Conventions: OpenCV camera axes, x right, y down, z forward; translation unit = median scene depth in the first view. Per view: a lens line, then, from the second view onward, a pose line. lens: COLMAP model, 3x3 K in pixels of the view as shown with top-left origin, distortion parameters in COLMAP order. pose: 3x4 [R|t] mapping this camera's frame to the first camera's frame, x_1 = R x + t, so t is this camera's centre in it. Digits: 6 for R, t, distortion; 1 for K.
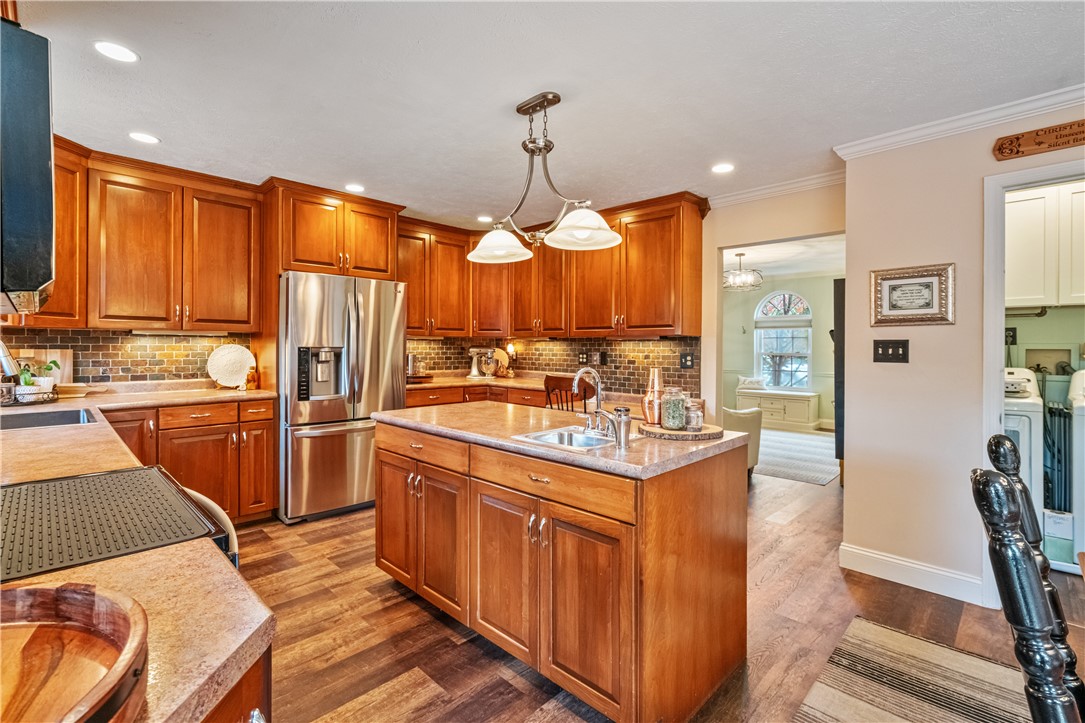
lens RADIAL K [[493.0, 0, 539.7], [0, 493.0, 348.5], [0, 0, 1]] dist [-0.001541, 0.000157]
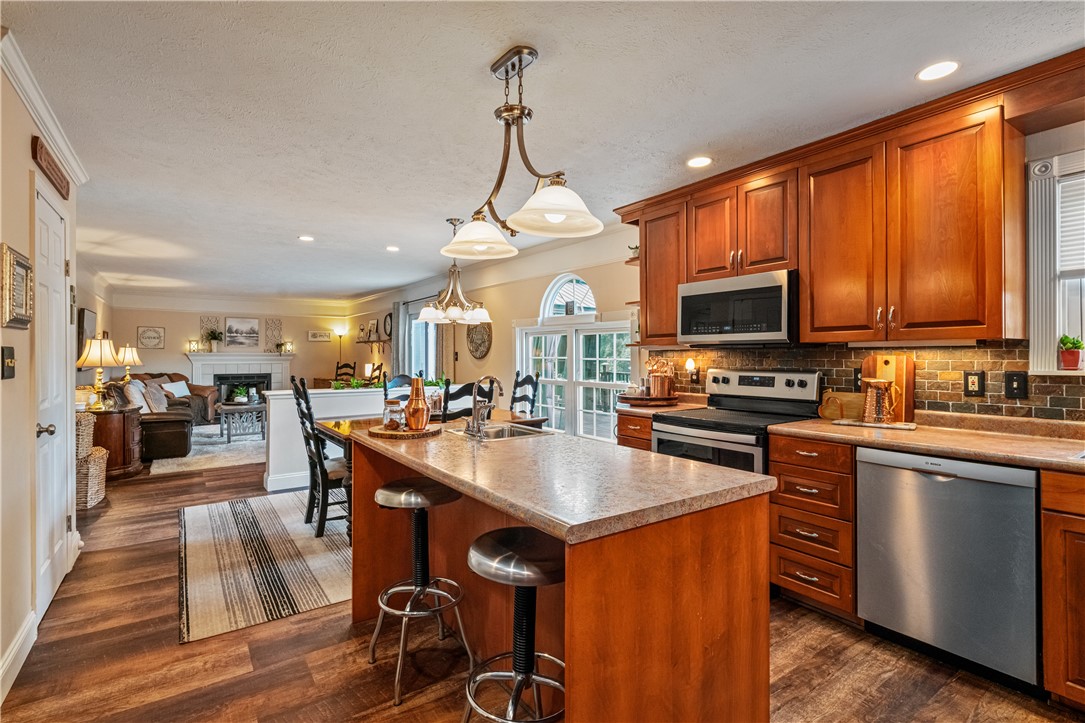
lens RADIAL K [[508.6, 0, 536.9], [0, 508.6, 353.6], [0, 0, 1]] dist [0.000767, -0.000192]
pose [[-0.982768, -0.003485, 0.184811, -0.133403], [-0.003377, 0.999994, 0.000901, -0.008568], [-0.184813, 0.000261, -0.982774, 1.225635]]
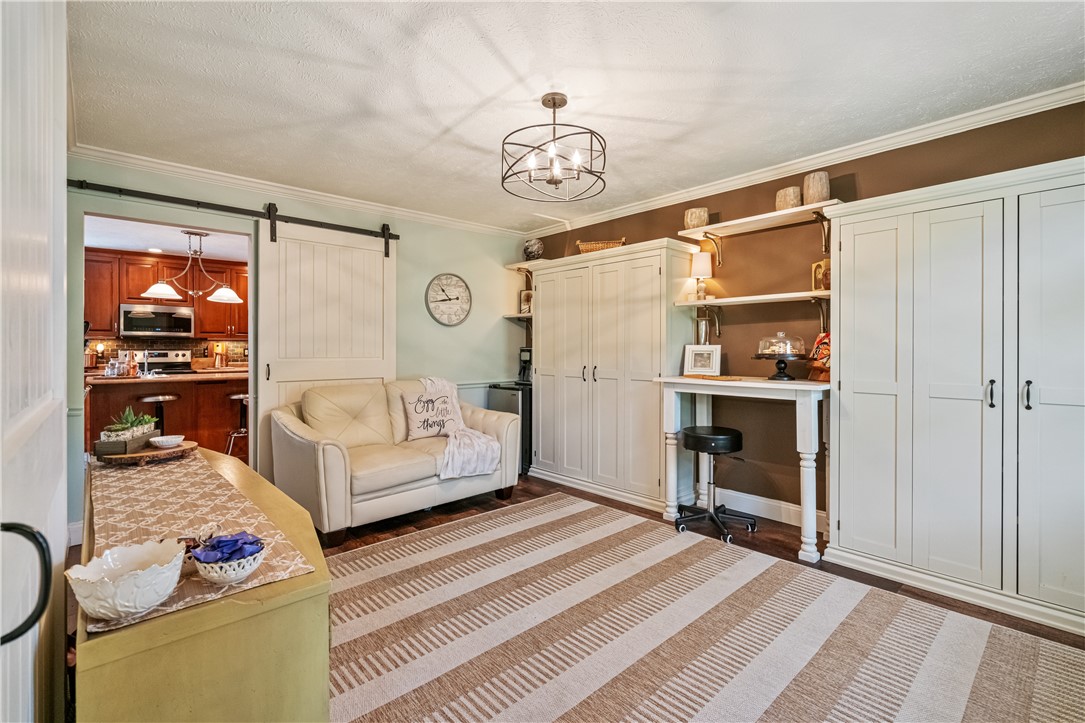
lens RADIAL K [[493.0, 0, 539.7], [0, 493.0, 348.5], [0, 0, 1]] dist [-0.001541, 0.000157]
pose [[-0.057202, -0.003558, -0.998356, 1.426163], [-0.004766, 0.999983, -0.003290, 0.016023], [0.998351, 0.004570, -0.057218, 1.792171]]
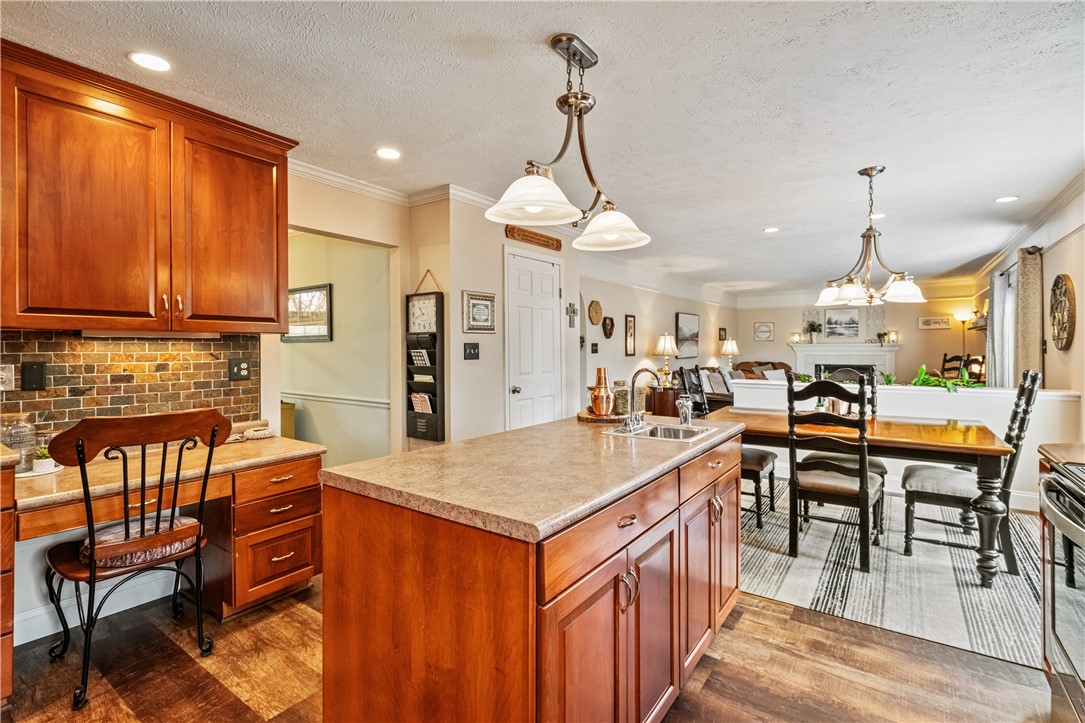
lens RADIAL K [[504.4, 0, 540.3], [0, 504.4, 349.2], [0, 0, 1]] dist [-0.002129, 0.000075]
pose [[-0.151389, -0.006723, 0.988451, -0.549528], [0.007075, 0.999944, 0.007885, -0.007690], [-0.988449, 0.008187, -0.151332, 0.794833]]
